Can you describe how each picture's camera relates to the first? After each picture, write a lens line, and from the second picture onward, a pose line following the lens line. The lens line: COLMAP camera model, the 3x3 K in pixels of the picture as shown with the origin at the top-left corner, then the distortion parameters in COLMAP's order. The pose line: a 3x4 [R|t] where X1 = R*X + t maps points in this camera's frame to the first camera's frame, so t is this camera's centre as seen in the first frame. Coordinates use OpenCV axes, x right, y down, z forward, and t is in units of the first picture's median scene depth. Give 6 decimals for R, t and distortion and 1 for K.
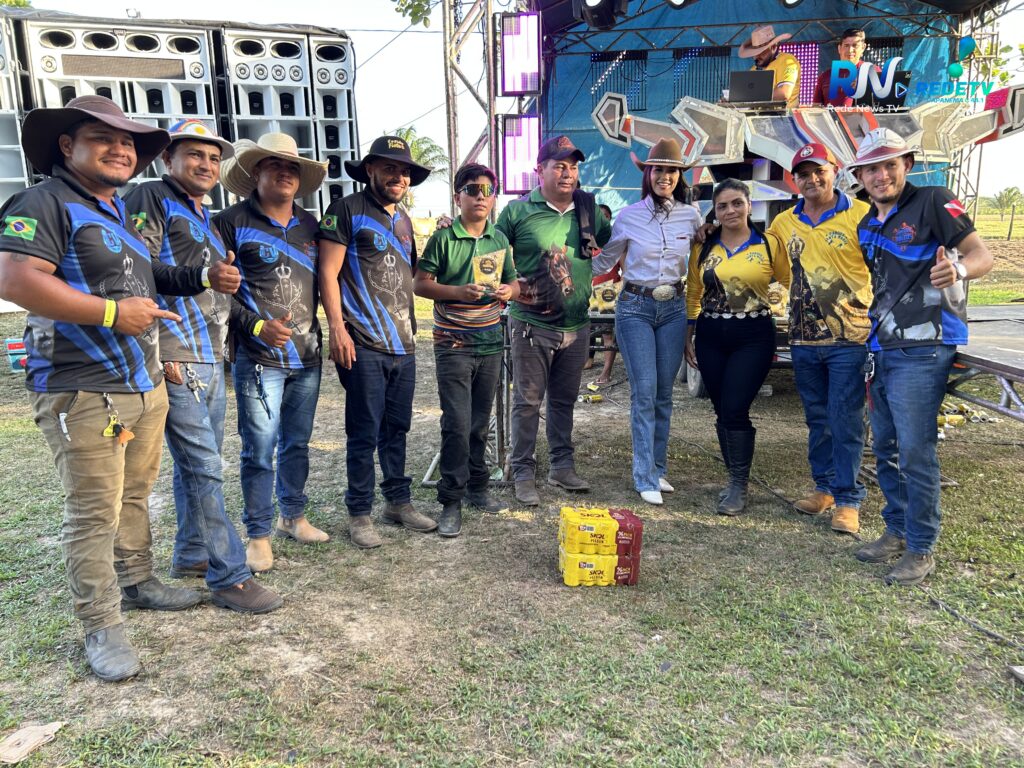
lens RADIAL K [[776.9, 0, 517.0], [0, 776.9, 387.9], [0, 0, 1]] dist [0.042005, -0.044817]
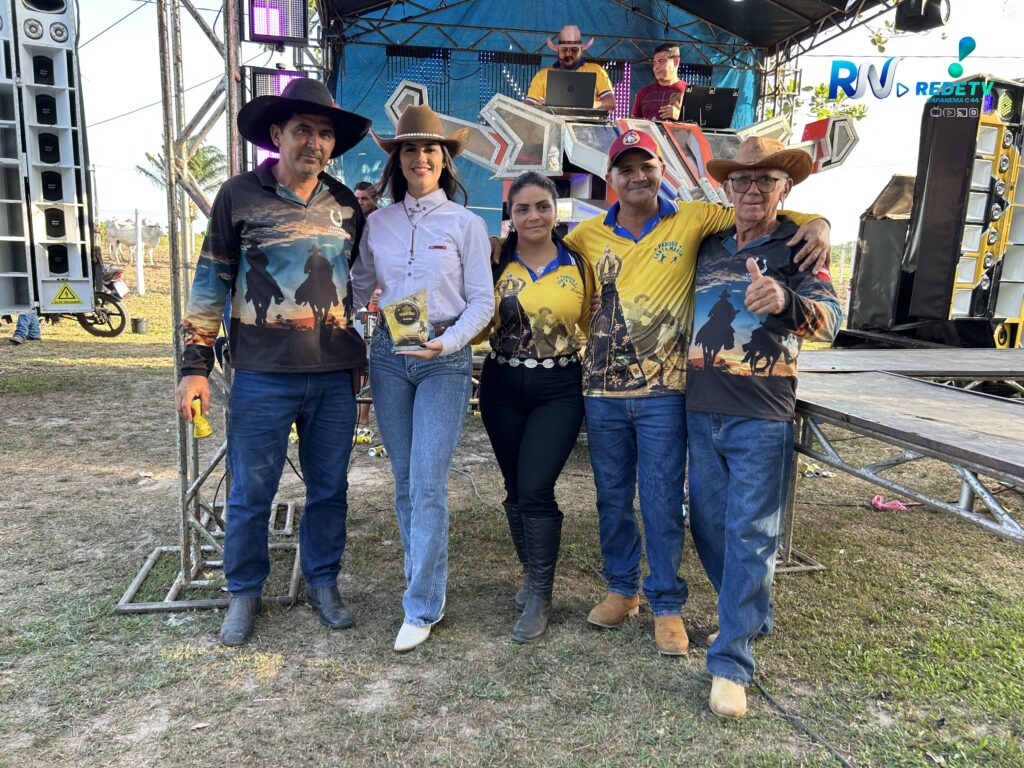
lens RADIAL K [[776.9, 0, 510.0], [0, 776.9, 389.5], [0, 0, 1]] dist [0.042005, -0.044817]
pose [[0.969627, 0.006449, 0.244502, 0.023808], [0.000789, 0.999565, -0.029491, -0.027005], [-0.244586, 0.028788, 0.969200, 0.179667]]
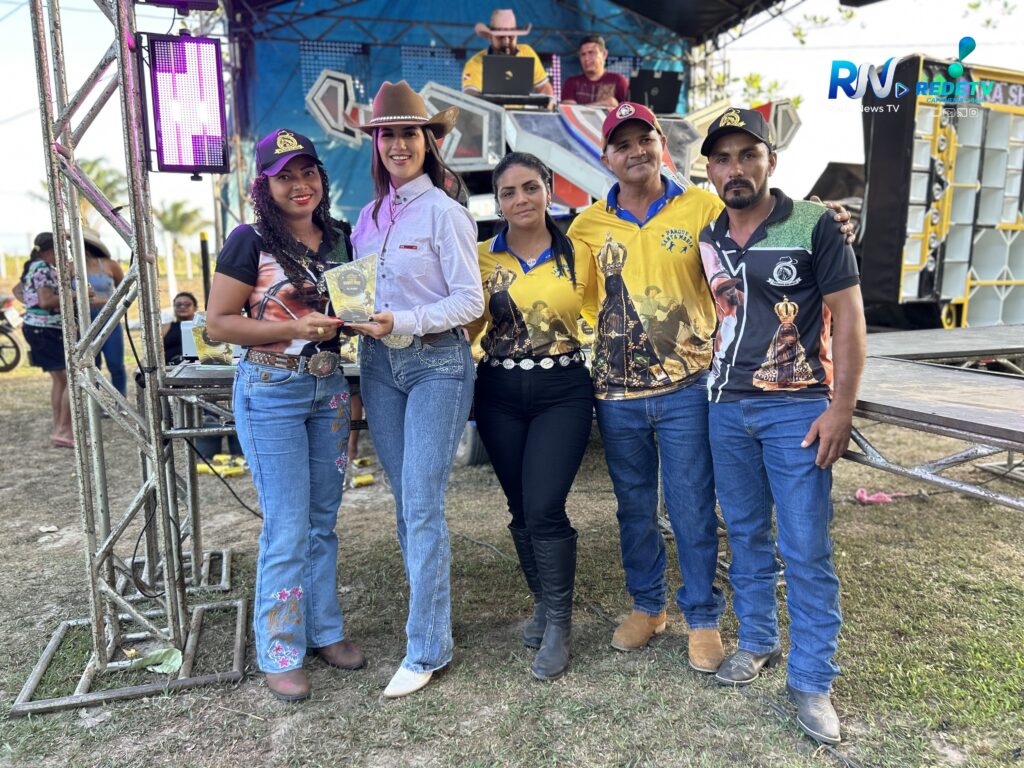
lens RADIAL K [[776.9, 0, 516.3], [0, 776.9, 385.7], [0, 0, 1]] dist [0.042005, -0.044817]
pose [[0.939422, -0.049193, 0.339213, 0.017808], [0.067805, 0.996761, -0.043231, -0.030899], [-0.335988, 0.063613, 0.939716, 0.249668]]
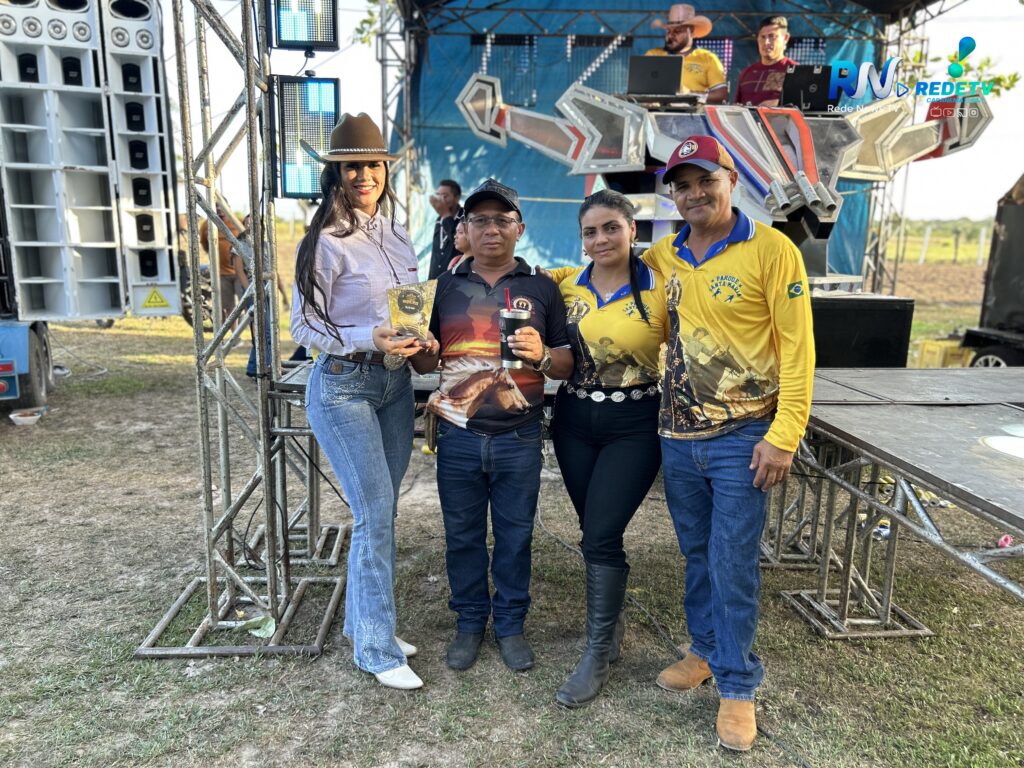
lens RADIAL K [[776.9, 0, 513.5], [0, 776.9, 385.7], [0, 0, 1]] dist [0.042005, -0.044817]
pose [[0.993845, 0.012394, 0.110084, 0.070125], [-0.011267, 0.999878, -0.010852, -0.057692], [-0.110205, 0.009544, 0.993863, 0.220447]]
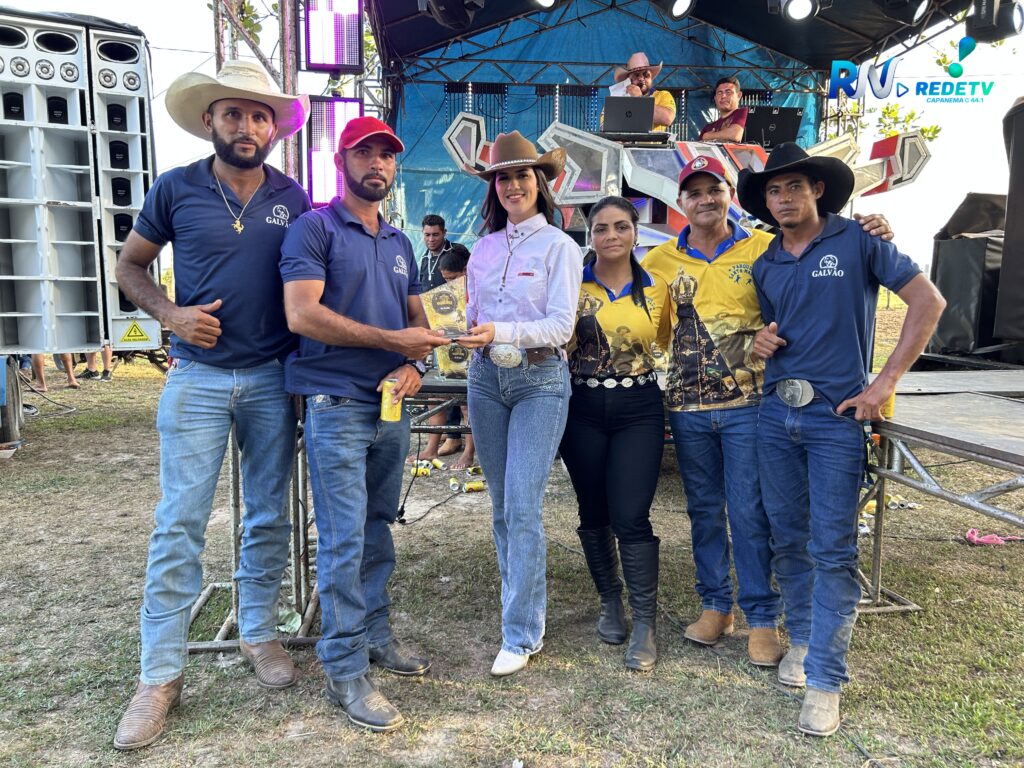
lens RADIAL K [[776.9, 0, 520.0], [0, 776.9, 374.9], [0, 0, 1]] dist [0.042005, -0.044817]
pose [[0.983729, 0.006559, 0.179542, 0.029258], [0.010259, 0.995653, -0.092578, -0.023054], [-0.179368, 0.092914, 0.979385, 0.200552]]
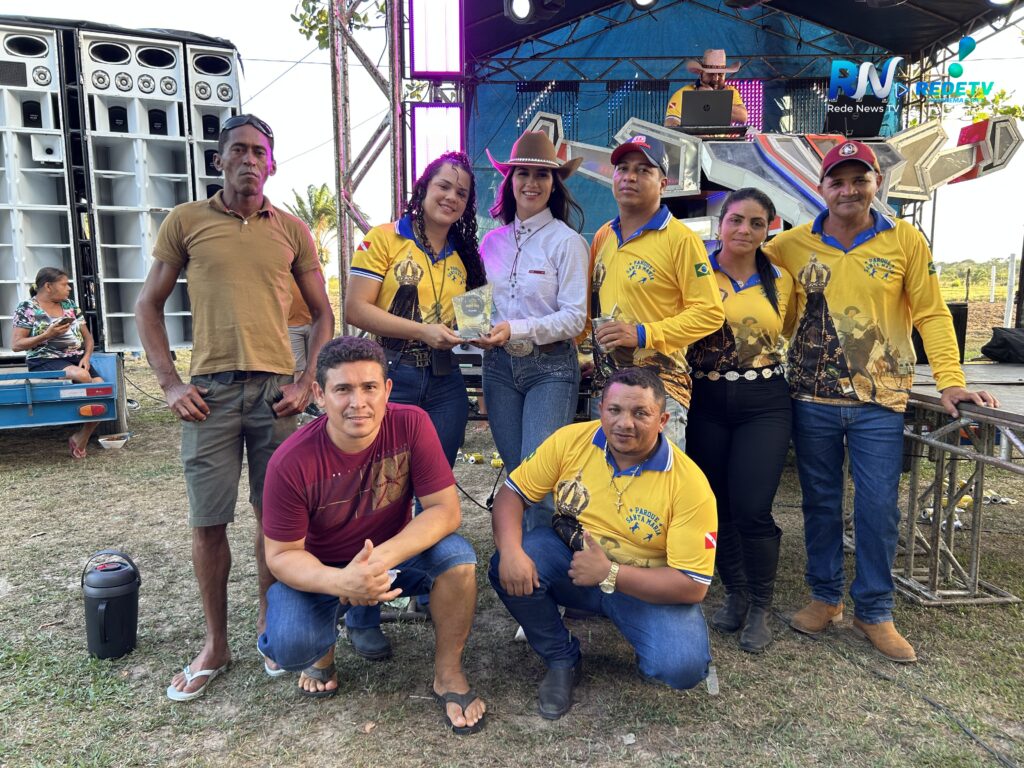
lens RADIAL K [[776.9, 0, 507.5], [0, 776.9, 381.2], [0, 0, 1]] dist [0.042005, -0.044817]
pose [[0.995680, 0.001595, 0.092838, 0.002547], [0.006042, 0.996621, -0.081917, -0.017787], [-0.092655, 0.082124, 0.992306, 0.185379]]
